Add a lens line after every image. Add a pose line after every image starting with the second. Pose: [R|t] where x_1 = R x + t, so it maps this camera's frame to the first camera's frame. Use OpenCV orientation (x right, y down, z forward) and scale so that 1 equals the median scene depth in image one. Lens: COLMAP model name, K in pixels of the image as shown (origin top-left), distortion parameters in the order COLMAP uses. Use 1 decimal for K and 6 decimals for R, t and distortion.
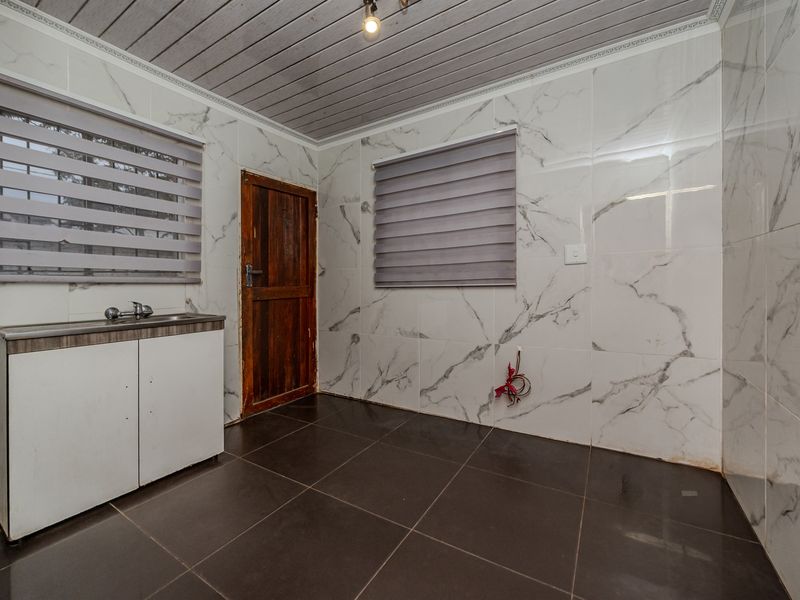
lens RADIAL K [[338.8, 0, 398.9], [0, 338.8, 284.5], [0, 0, 1]] dist [-0.001334, -0.000258]
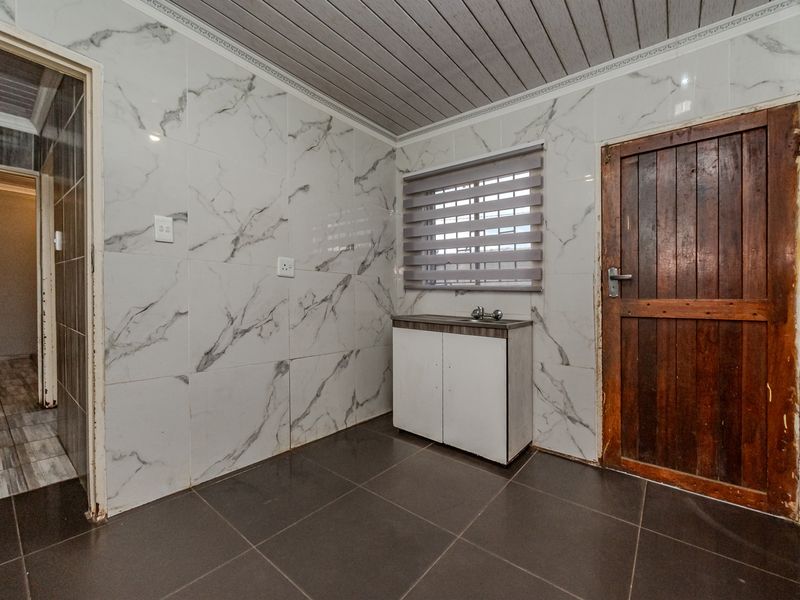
lens RADIAL K [[355.0, 0, 400.0], [0, 355.0, 300.0], [0, 0, 1]] dist [0.010325, 0.000044]
pose [[-0.127095, 0.025310, -0.991568, 0.411187], [-0.015531, 0.999501, 0.027503, -0.001596], [0.991769, 0.018895, -0.126639, 0.643750]]
